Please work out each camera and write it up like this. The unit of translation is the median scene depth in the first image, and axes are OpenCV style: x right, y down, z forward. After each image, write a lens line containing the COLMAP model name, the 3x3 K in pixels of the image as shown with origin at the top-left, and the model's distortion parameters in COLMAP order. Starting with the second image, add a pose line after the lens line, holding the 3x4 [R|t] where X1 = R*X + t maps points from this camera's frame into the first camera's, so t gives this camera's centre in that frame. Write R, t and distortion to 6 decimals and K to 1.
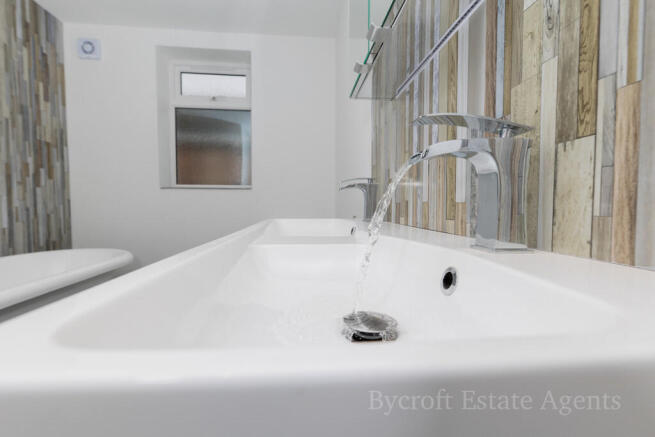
lens RADIAL K [[316.6, 0, 327.5], [0, 316.6, 218.5], [0, 0, 1]] dist [0.017493, -0.000238]
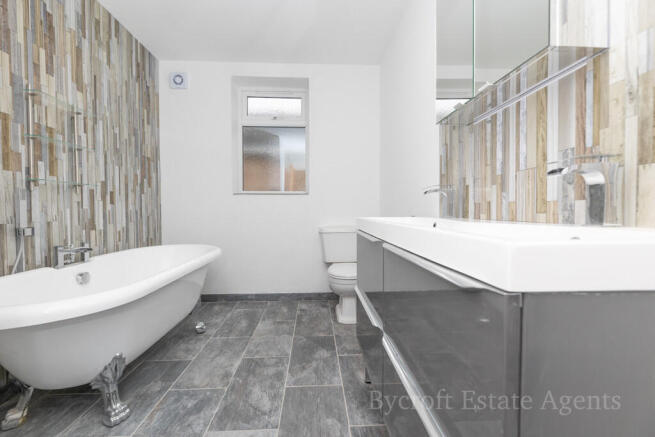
lens RADIAL K [[298.2, 0, 327.5], [0, 298.2, 218.5], [0, 0, 1]] dist [-0.000683, 0.000300]
pose [[0.999270, -0.002899, -0.038097, -0.161744], [0.002412, 0.999915, -0.012837, 0.013074], [0.038131, 0.012736, 0.999192, -0.121109]]
